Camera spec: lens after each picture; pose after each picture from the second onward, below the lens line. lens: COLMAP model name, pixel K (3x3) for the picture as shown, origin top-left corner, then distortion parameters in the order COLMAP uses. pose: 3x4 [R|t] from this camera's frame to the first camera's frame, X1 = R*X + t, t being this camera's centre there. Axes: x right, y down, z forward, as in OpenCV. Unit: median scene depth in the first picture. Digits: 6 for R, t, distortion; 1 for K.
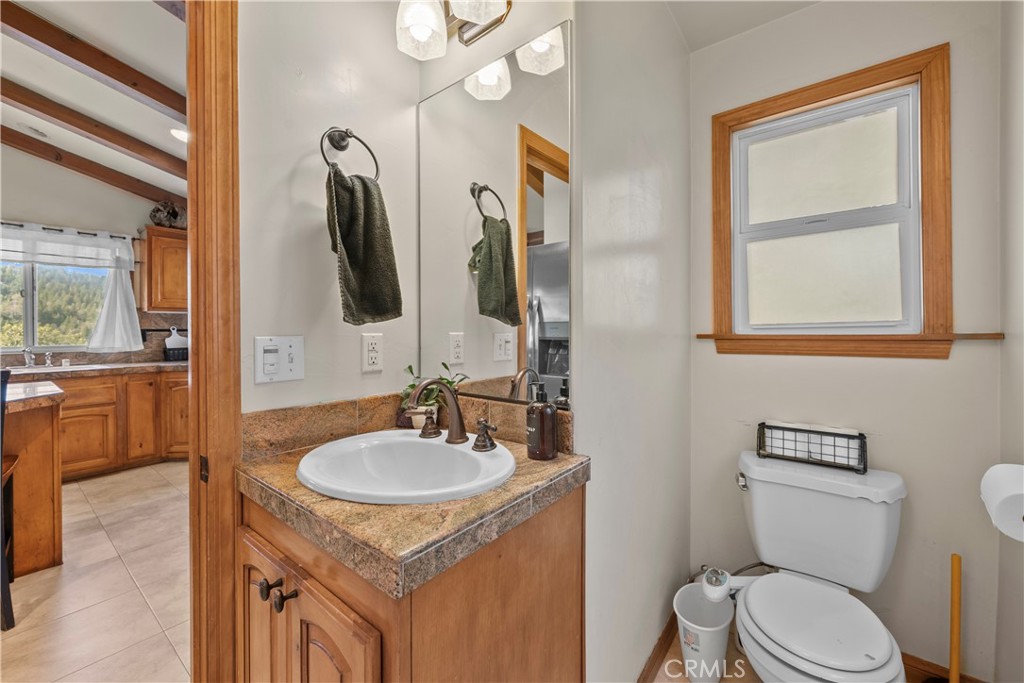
lens RADIAL K [[406.7, 0, 510.8], [0, 406.7, 331.9], [0, 0, 1]] dist [-0.001322, 0.000055]
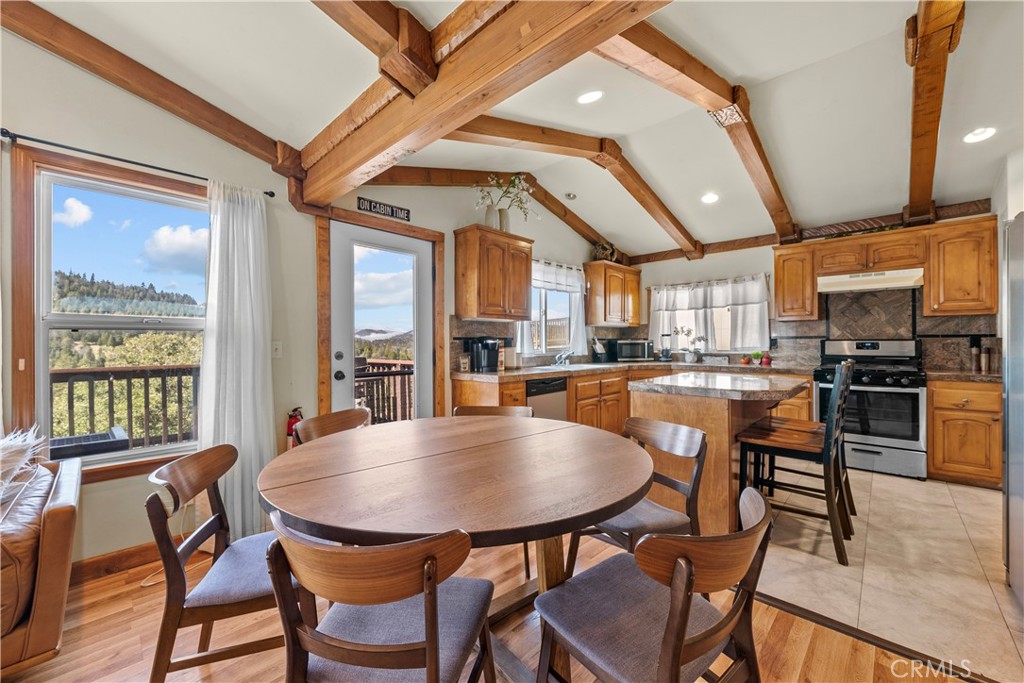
lens RADIAL K [[397.5, 0, 507.6], [0, 397.5, 340.3], [0, 0, 1]] dist [-0.003119, -0.000479]
pose [[0.994592, 0.000199, -0.103856, -1.240040], [-0.001413, 0.999932, -0.011615, 0.017973], [0.103847, 0.011698, 0.994525, -0.379325]]
